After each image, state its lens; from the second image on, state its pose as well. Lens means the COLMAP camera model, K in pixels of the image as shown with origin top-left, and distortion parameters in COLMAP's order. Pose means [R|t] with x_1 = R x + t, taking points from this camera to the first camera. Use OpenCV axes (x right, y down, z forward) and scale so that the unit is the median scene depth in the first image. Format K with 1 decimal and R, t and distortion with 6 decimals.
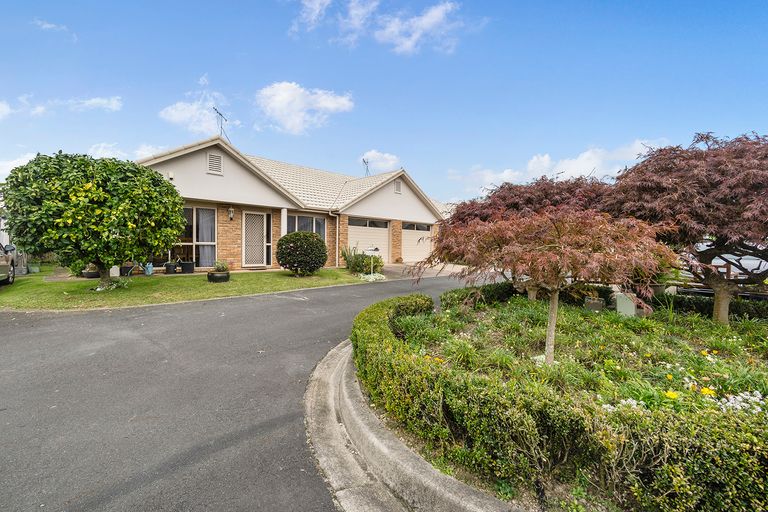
lens RADIAL K [[334.6, 0, 372.5], [0, 334.6, 253.3], [0, 0, 1]] dist [0.001239, 0.000056]
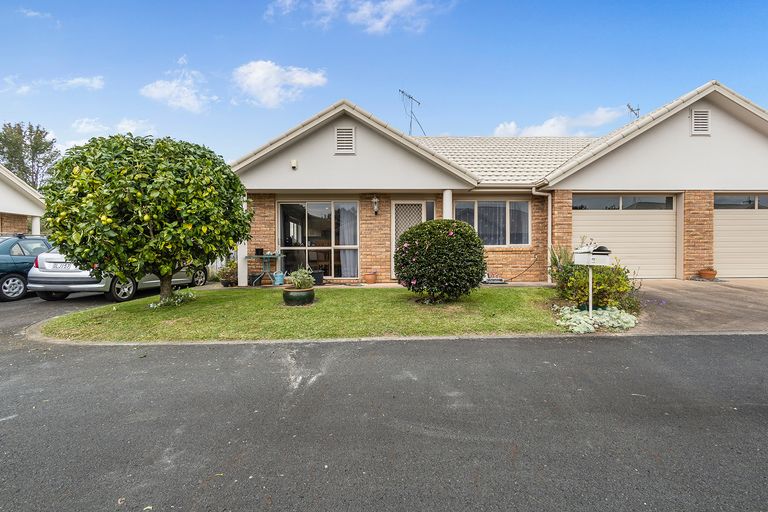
lens RADIAL K [[334.6, 0, 372.5], [0, 334.6, 253.3], [0, 0, 1]] dist [0.001239, 0.000056]
pose [[0.742507, -0.013369, -0.669704, 0.063263], [0.002231, 0.999845, -0.017485, -0.001319], [0.669834, 0.011489, 0.742422, 0.439681]]
